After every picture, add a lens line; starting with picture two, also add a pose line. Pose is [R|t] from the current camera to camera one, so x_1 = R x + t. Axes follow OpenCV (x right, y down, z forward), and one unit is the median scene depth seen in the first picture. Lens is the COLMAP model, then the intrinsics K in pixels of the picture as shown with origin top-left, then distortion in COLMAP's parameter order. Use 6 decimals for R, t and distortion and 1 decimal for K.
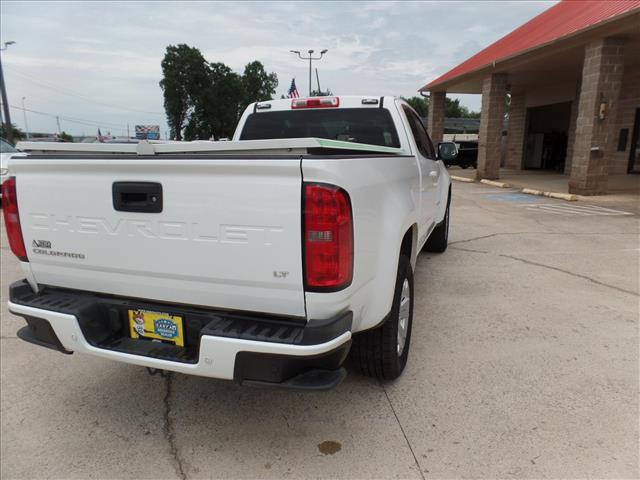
lens RADIAL K [[474.4, 0, 320.7], [0, 474.4, 243.8], [0, 0, 1]] dist [-0.001346, 0.023941]
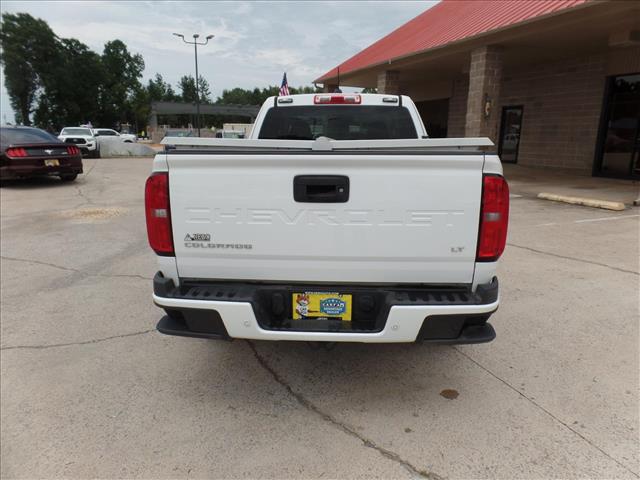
lens RADIAL K [[474.4, 0, 337.6], [0, 474.4, 245.6], [0, 0, 1]] dist [-0.001346, 0.023941]
pose [[0.956073, -0.056549, 0.287624, -0.553408], [0.049310, 0.998259, 0.032357, -0.000244], [-0.288953, -0.016753, 0.957197, -0.060235]]
